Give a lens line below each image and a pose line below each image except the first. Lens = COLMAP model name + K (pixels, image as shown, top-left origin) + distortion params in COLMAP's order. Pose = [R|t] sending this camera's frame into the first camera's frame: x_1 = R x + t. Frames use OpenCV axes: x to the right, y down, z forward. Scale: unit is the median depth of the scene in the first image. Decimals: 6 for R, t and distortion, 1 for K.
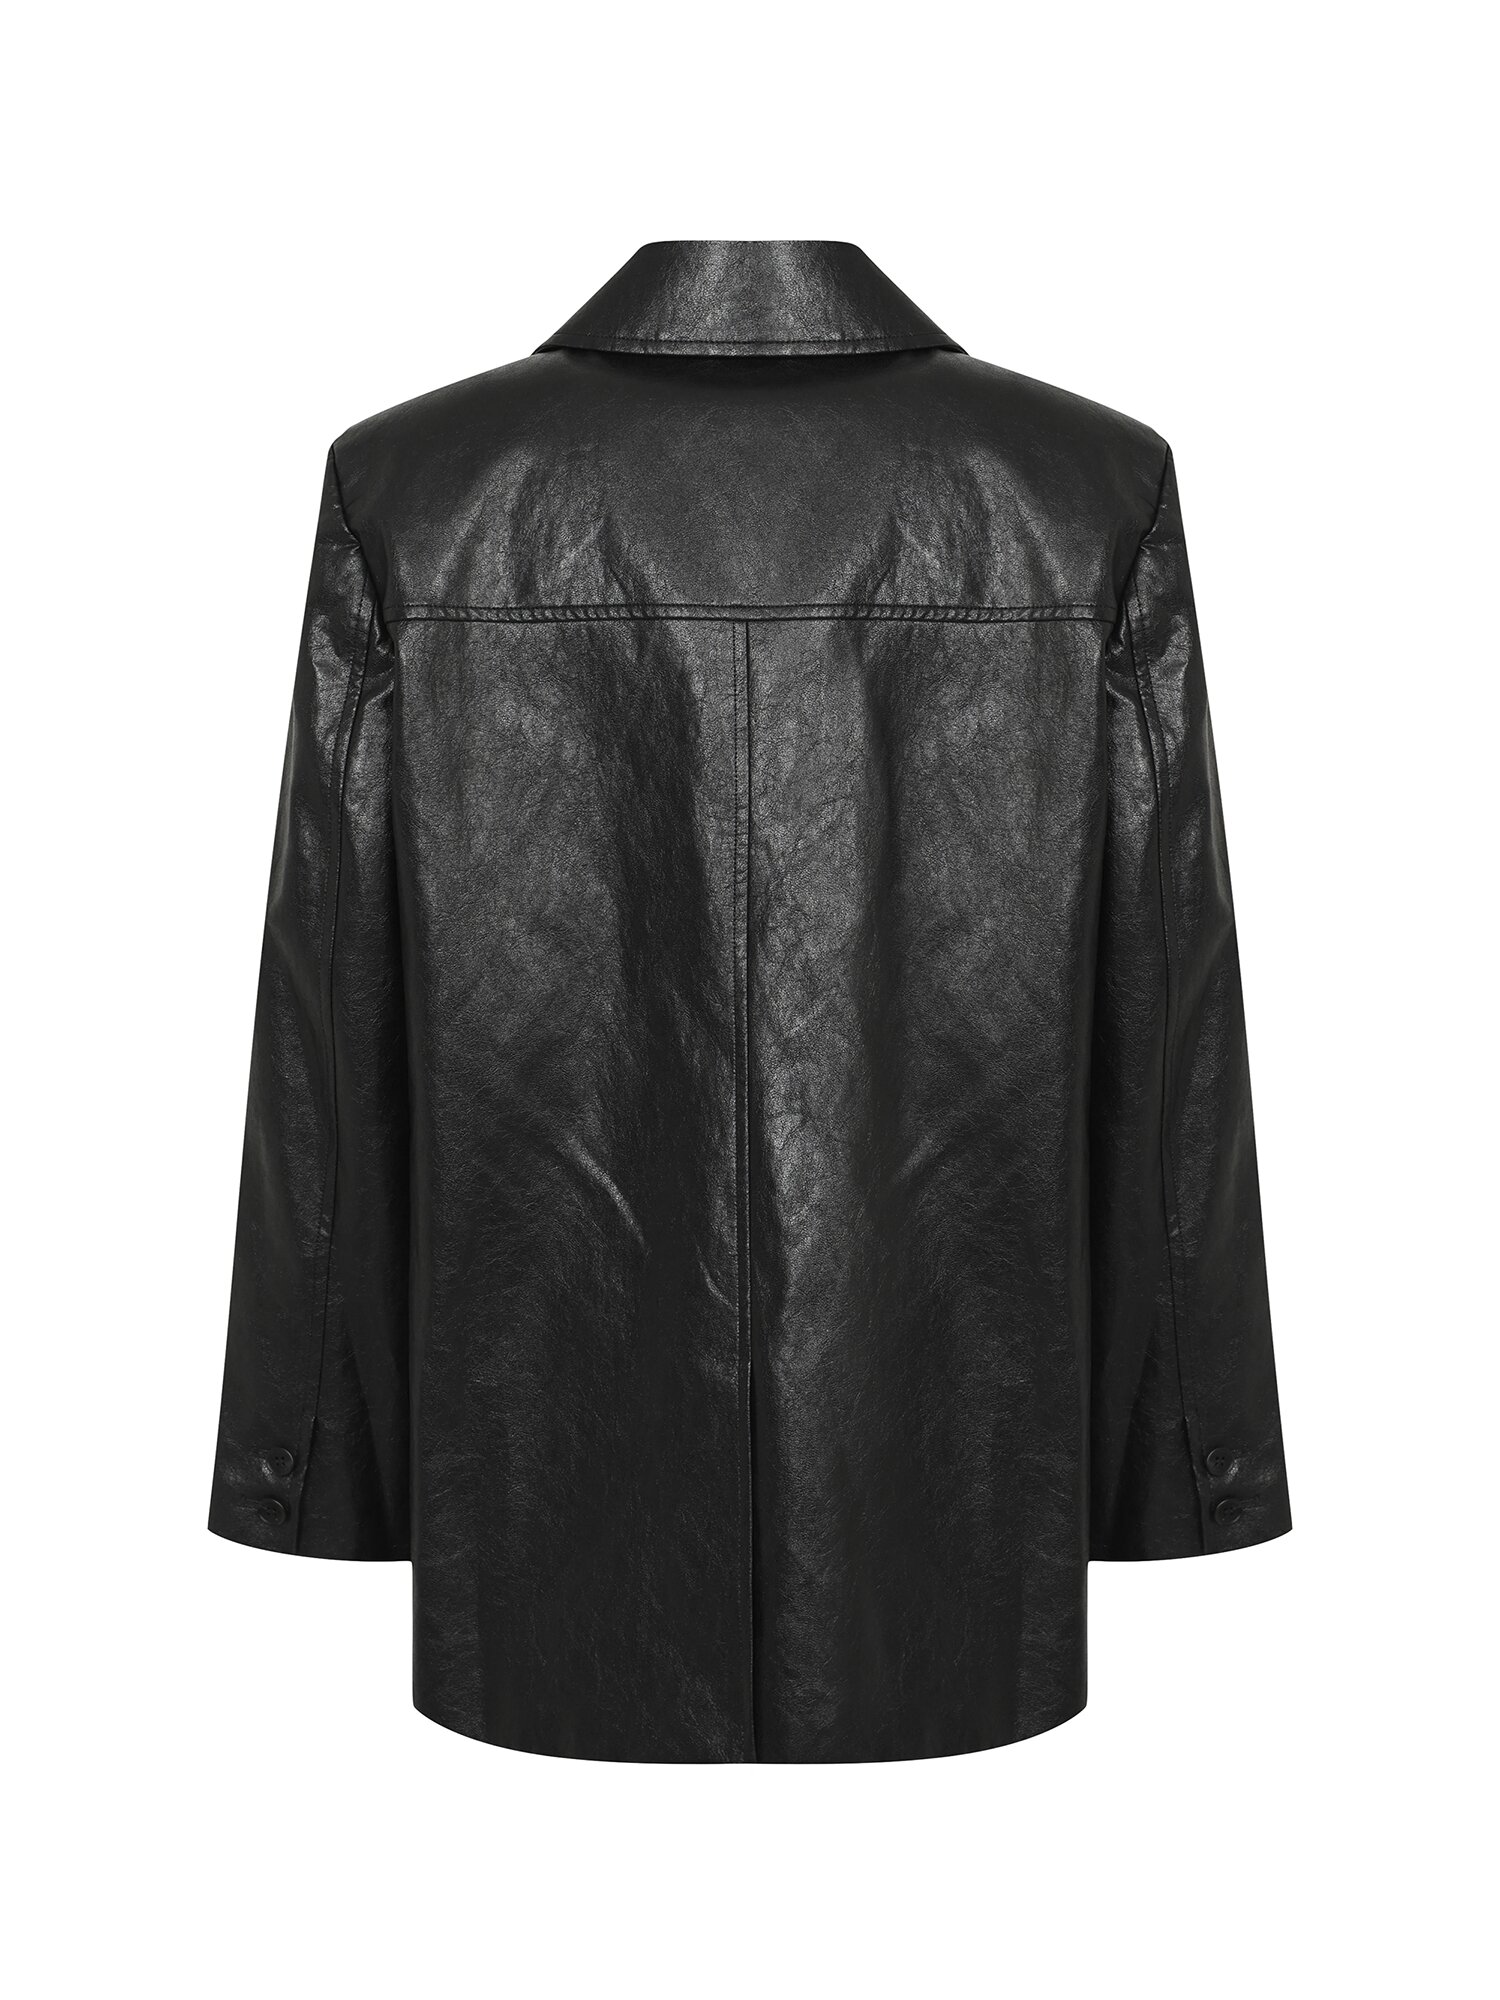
lens RADIAL K [[3913.7, 0, 749.0], [0, 3913.7, 999.4], [0, 0, 1]] dist [0.187909, 0.000000]
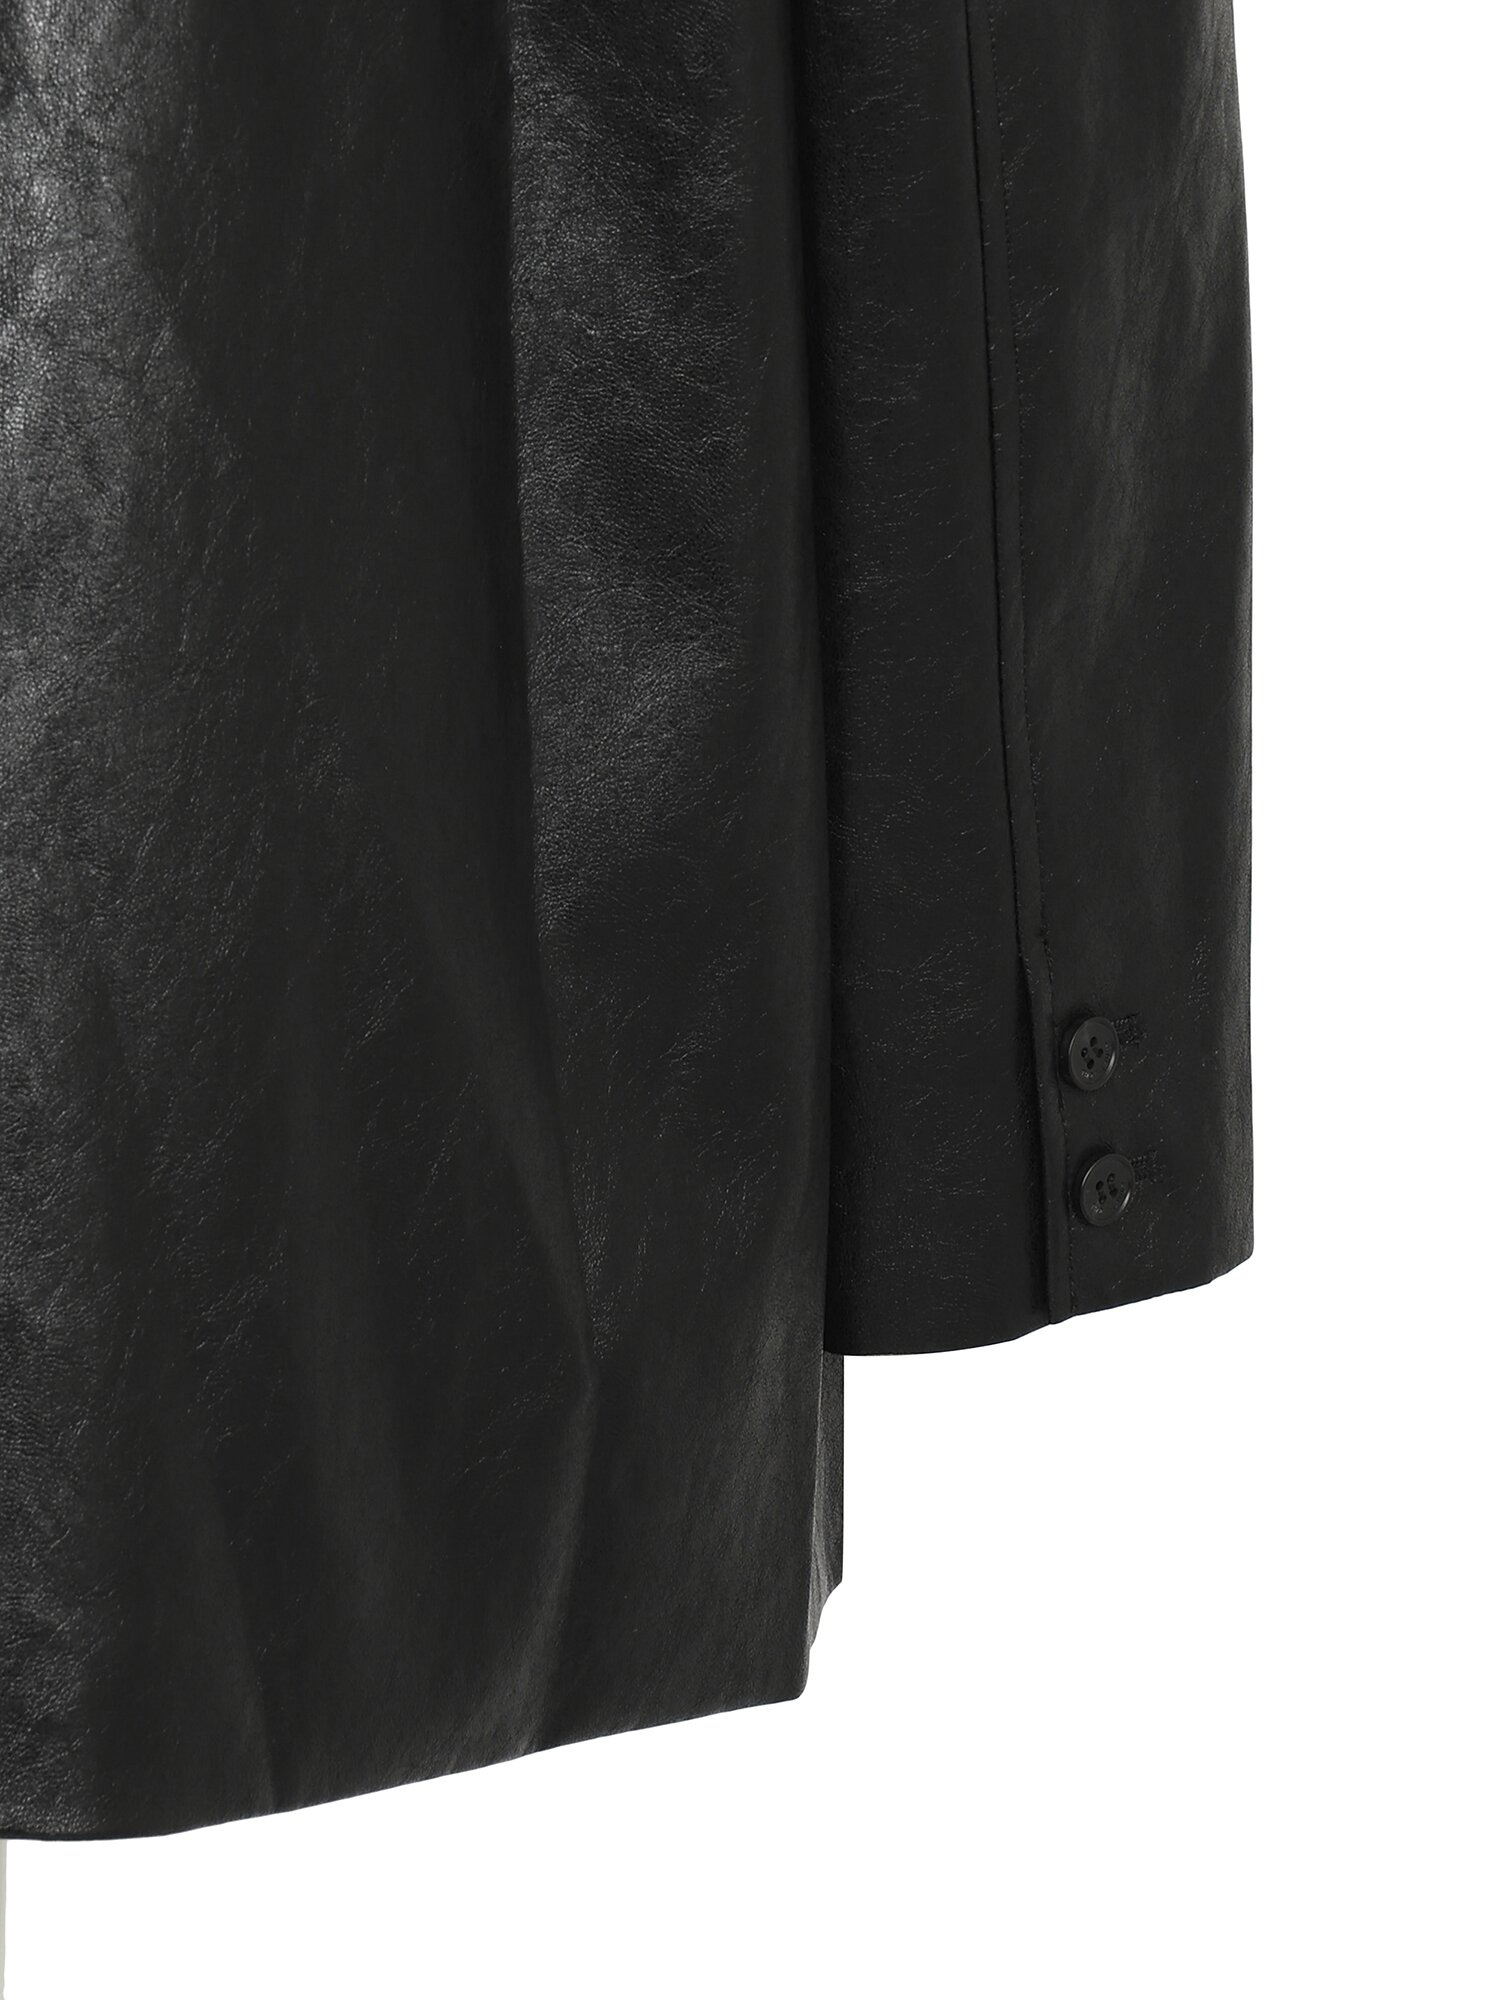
lens RADIAL K [[4995.0, 0, 750.4], [0, 4995.0, 1000.5], [0, 0, 1]] dist [0.158836, 0.000000]
pose [[0.998917, 0.009003, 0.045647, 0.063196], [-0.011151, 0.998832, 0.047015, 0.093678], [-0.045170, -0.047473, 0.997851, 0.522384]]
